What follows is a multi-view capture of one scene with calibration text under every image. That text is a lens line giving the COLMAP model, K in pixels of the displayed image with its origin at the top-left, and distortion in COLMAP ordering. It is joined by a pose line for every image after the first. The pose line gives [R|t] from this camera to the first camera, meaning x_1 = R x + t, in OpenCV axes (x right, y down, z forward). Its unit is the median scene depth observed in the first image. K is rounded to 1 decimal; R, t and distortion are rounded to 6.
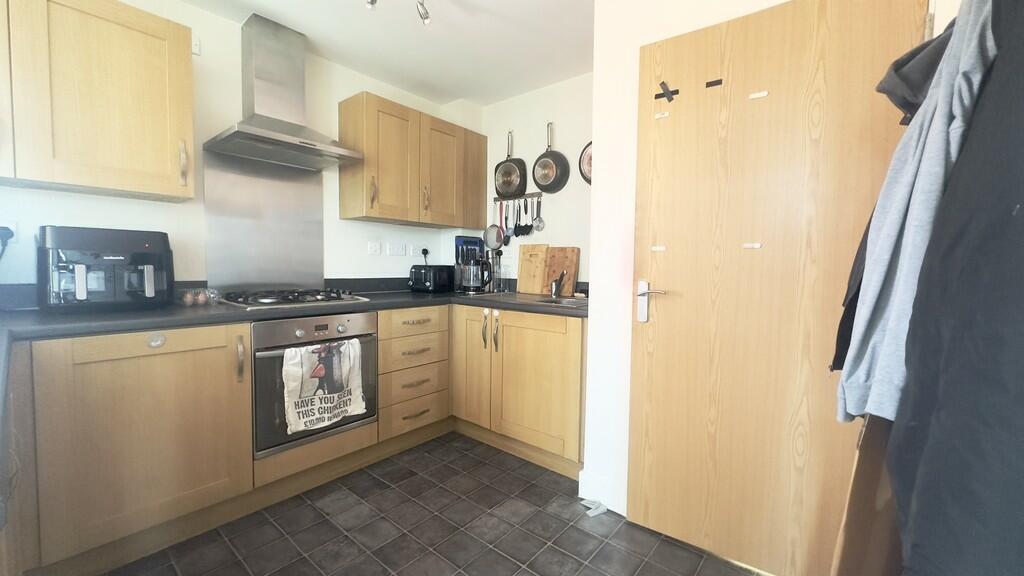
lens RADIAL K [[407.6, 0, 510.9], [0, 407.6, 287.7], [0, 0, 1]] dist [-0.001755, -0.000004]
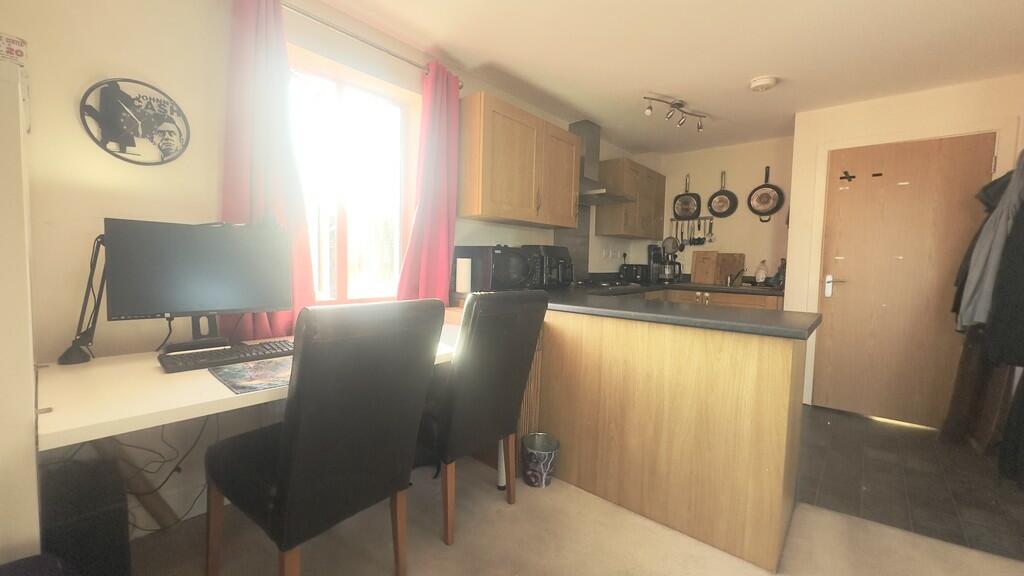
lens RADIAL K [[407.6, 0, 510.9], [0, 407.6, 287.7], [0, 0, 1]] dist [-0.001755, -0.000004]
pose [[0.999675, 0.008715, -0.023959, -0.736717], [-0.008490, 0.999919, 0.009486, 0.024204], [0.024040, -0.009279, 0.999668, -0.612454]]
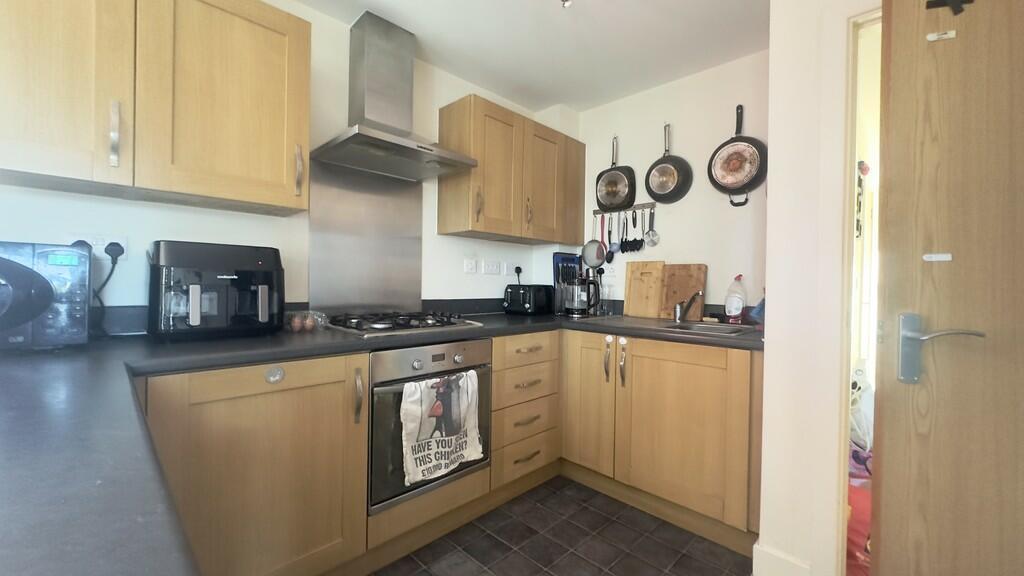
lens RADIAL K [[407.6, 0, 510.9], [0, 407.6, 287.7], [0, 0, 1]] dist [-0.001755, -0.000004]
pose [[0.996129, 0.001578, -0.087885, -0.184271], [-0.005566, 0.998965, -0.045152, -0.009040], [0.087723, 0.045466, 0.995107, 0.115859]]
